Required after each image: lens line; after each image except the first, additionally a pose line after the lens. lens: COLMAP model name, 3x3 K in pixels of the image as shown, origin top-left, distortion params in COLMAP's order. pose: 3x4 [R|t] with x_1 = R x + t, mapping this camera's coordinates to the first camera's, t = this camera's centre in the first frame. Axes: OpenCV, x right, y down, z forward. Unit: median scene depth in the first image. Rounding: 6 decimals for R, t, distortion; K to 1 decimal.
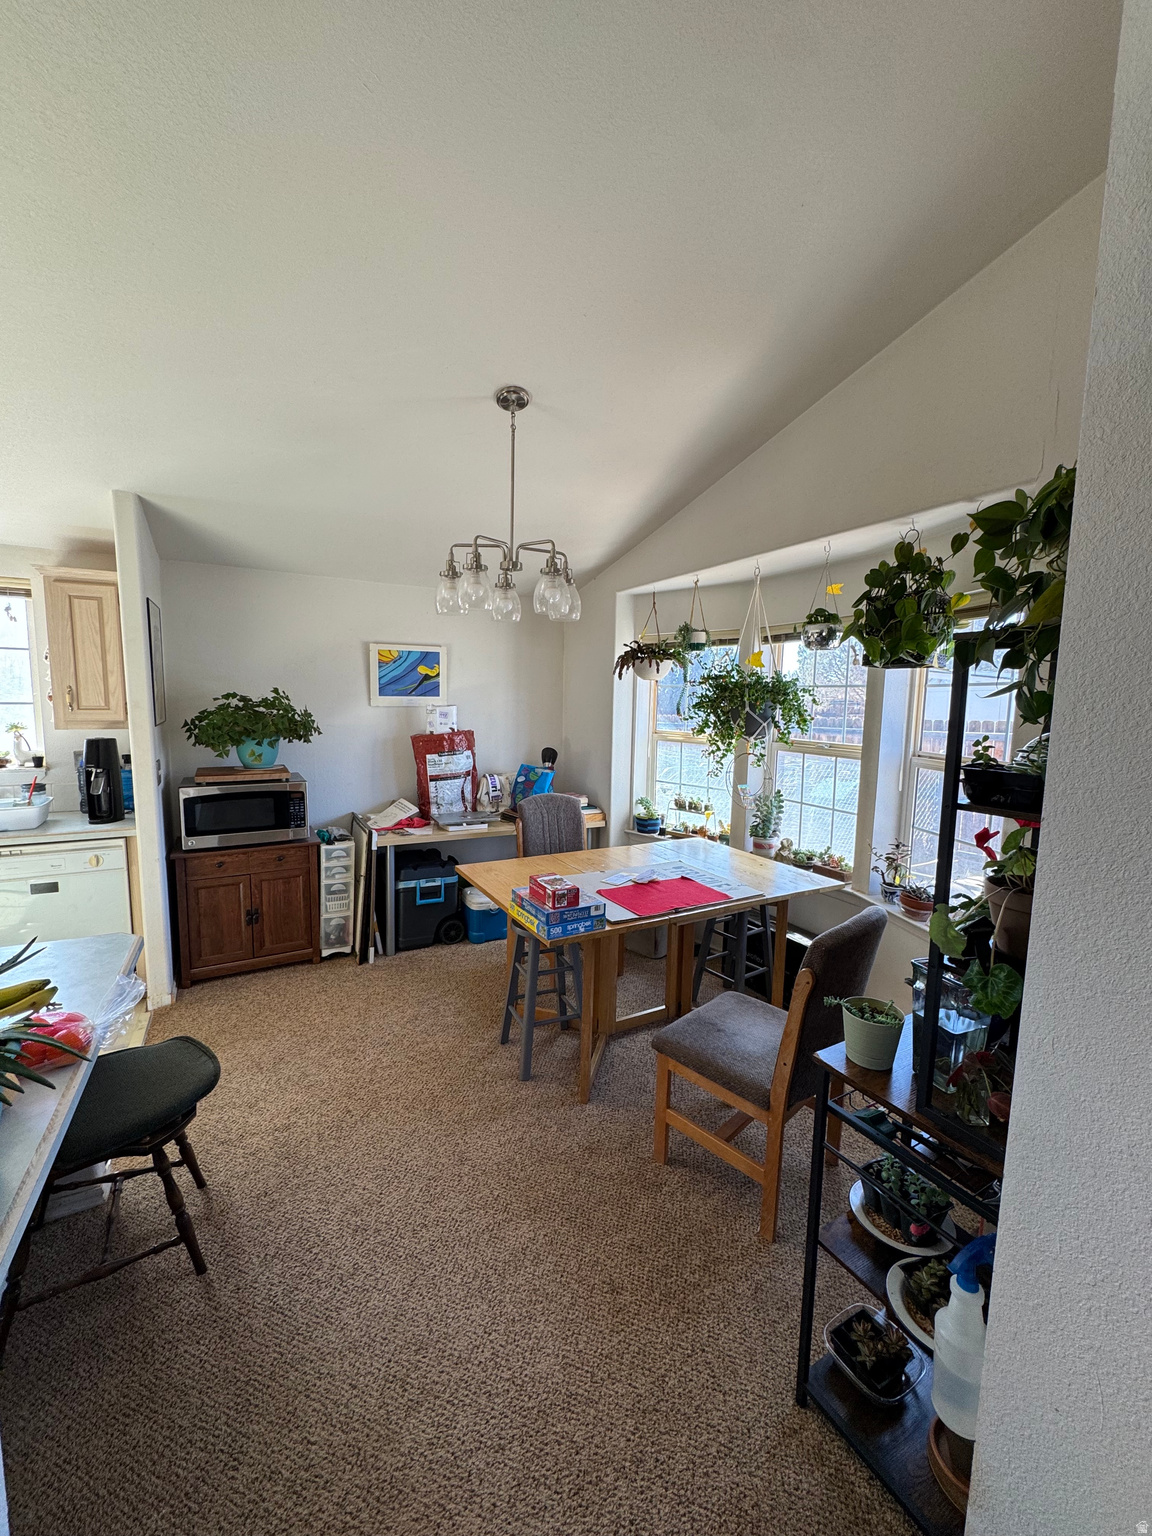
lens RADIAL K [[614.5, 0, 569.6], [0, 614.5, 768.8], [0, 0, 1]] dist [-0.003550, 0.000301]
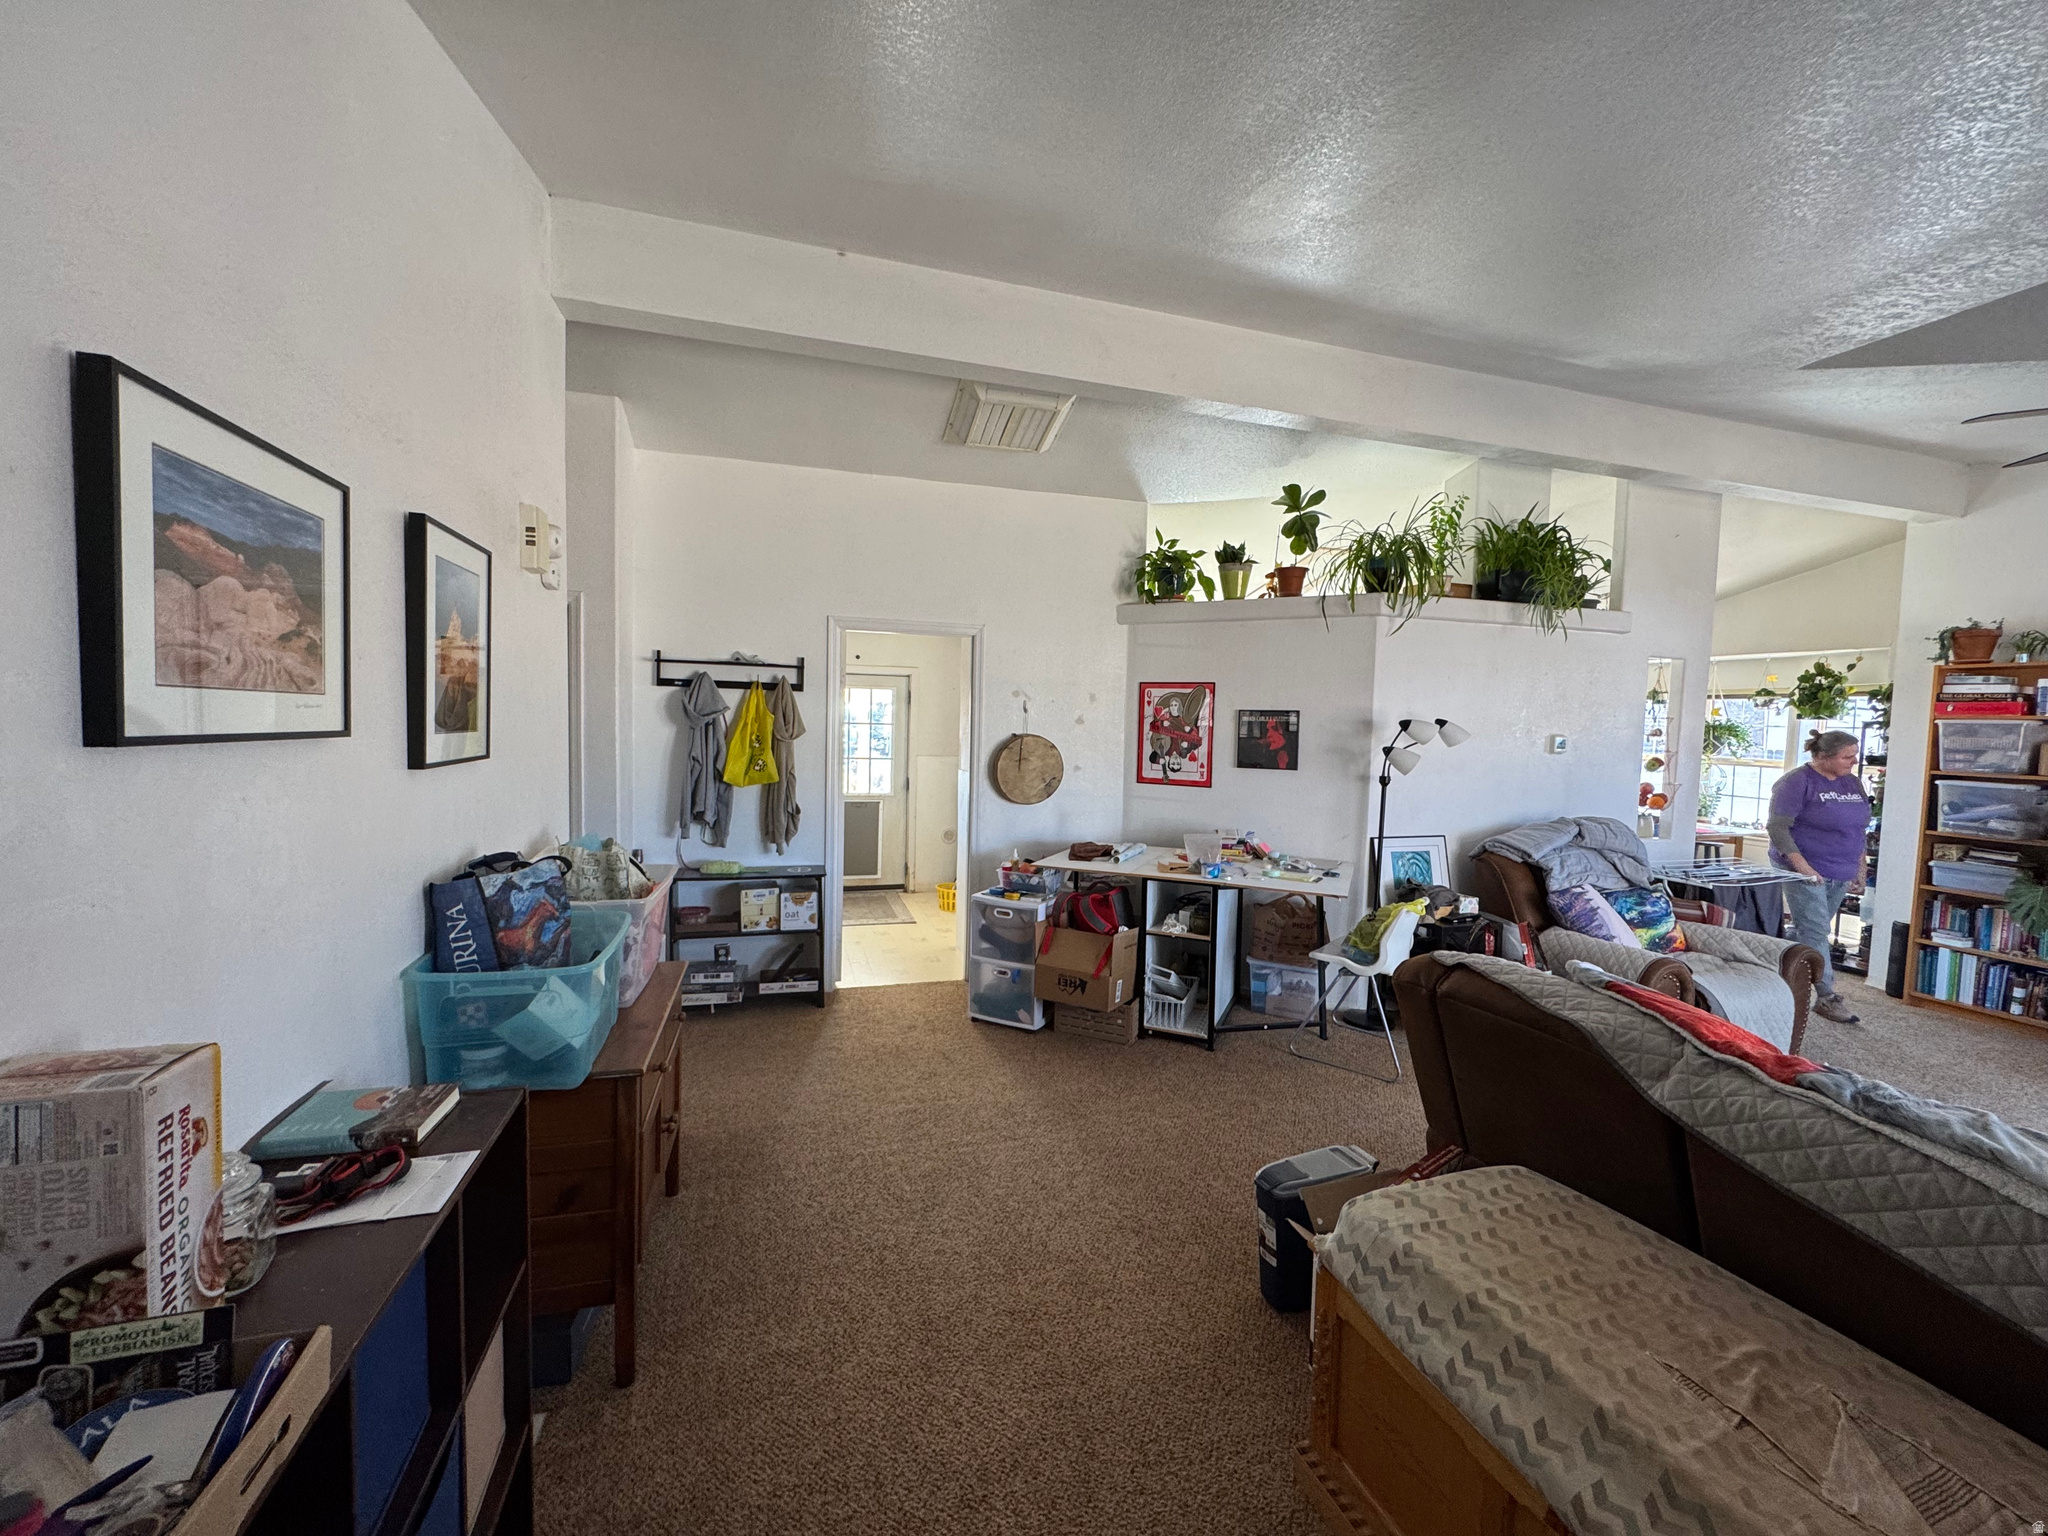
lens RADIAL K [[819.3, 0, 1018.3], [0, 819.3, 766.9], [0, 0, 1]] dist [-0.003550, 0.000301]
pose [[0.981532, 0.030166, -0.188903, -1.481798], [-0.040354, 0.997918, -0.050320, 0.225603], [0.186992, 0.057013, 0.980706, -2.063465]]
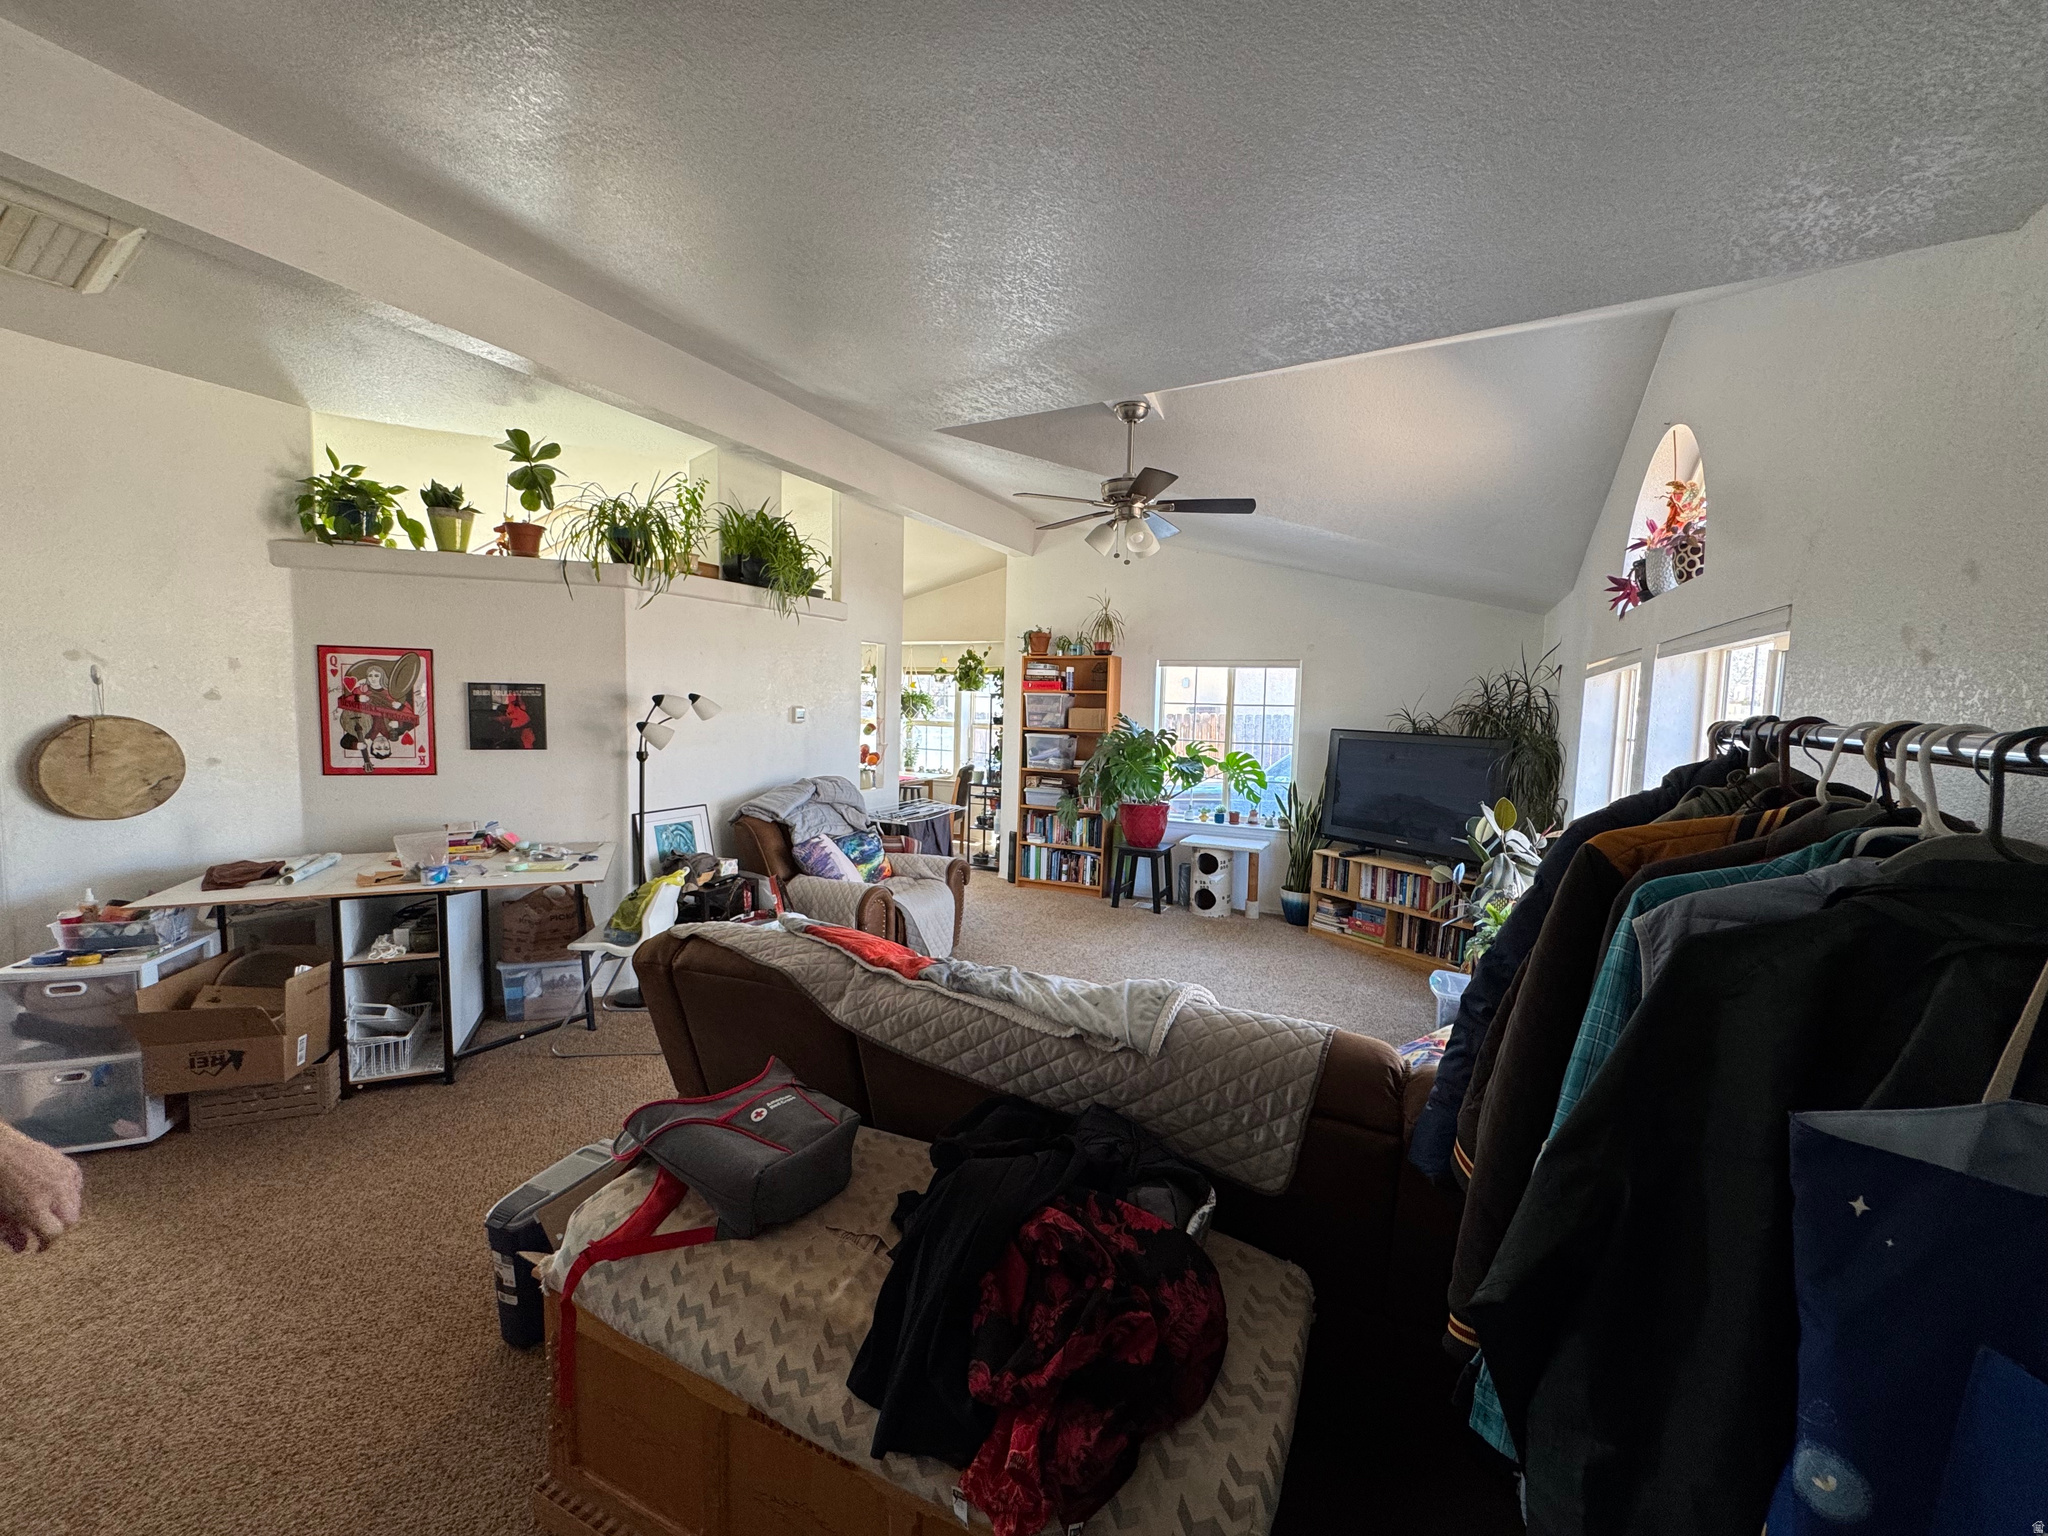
lens RADIAL K [[819.3, 0, 1023.3], [0, 819.3, 765.8], [0, 0, 1]] dist [-0.003550, 0.000301]
pose [[0.807539, -0.031863, 0.588954, -1.418924], [0.044914, 0.998962, -0.007539, 0.207099], [-0.588102, 0.032540, 0.808132, -2.077096]]
